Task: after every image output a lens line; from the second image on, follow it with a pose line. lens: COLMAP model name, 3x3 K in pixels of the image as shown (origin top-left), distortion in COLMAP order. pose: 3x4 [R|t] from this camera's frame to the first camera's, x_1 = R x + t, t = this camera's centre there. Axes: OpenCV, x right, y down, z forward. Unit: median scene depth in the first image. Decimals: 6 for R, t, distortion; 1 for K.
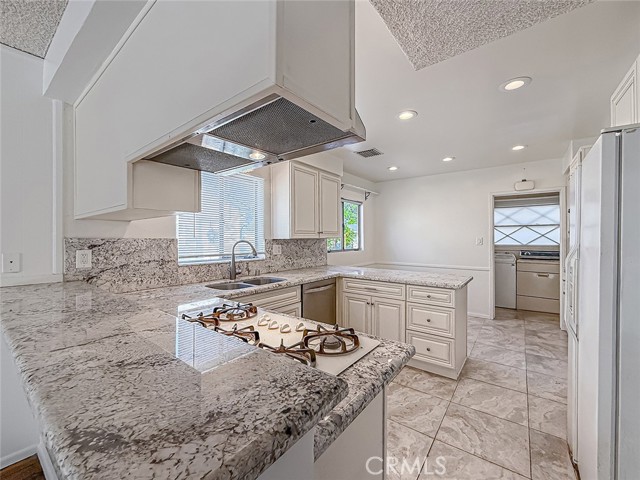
lens RADIAL K [[258.0, 0, 318.7], [0, 258.0, 237.2], [0, 0, 1]] dist [-0.008319, 0.000002]
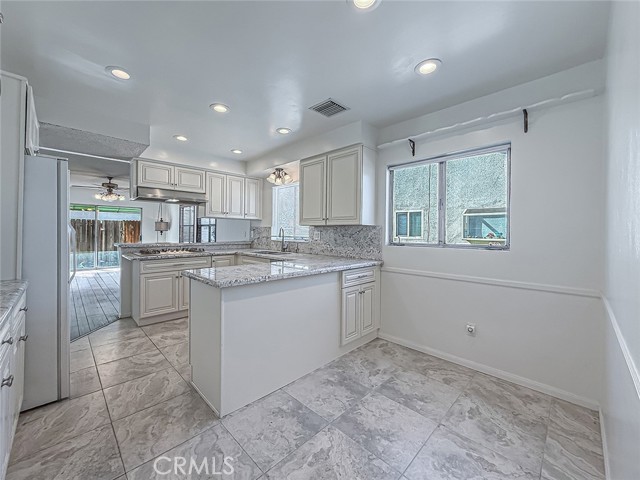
lens RADIAL K [[259.8, 0, 318.5], [0, 259.8, 231.9], [0, 0, 1]] dist [0.000167, 0.000052]
pose [[-0.120588, -0.002617, -0.992699, 1.069591], [-0.004969, 0.999986, -0.002033, 0.035526], [0.992690, 0.004687, -0.120599, 1.206007]]
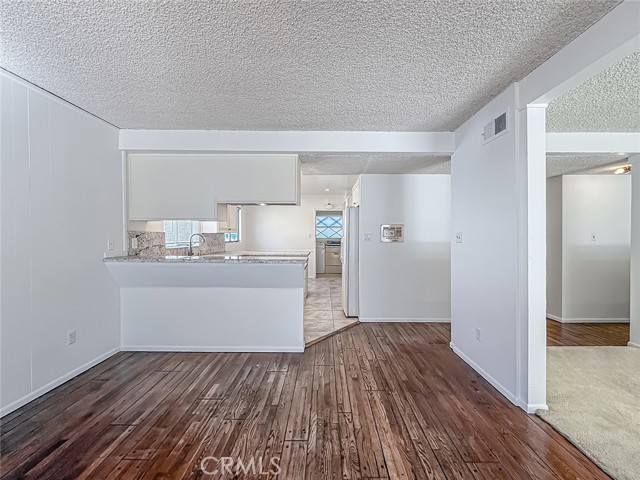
lens RADIAL K [[258.0, 0, 318.7], [0, 258.0, 237.2], [0, 0, 1]] dist [-0.008319, 0.000002]
pose [[0.799406, 0.000367, 0.600791, -0.562972], [-0.009108, 0.999892, 0.011509, 0.007154], [-0.600722, -0.014673, 0.799323, -0.668528]]
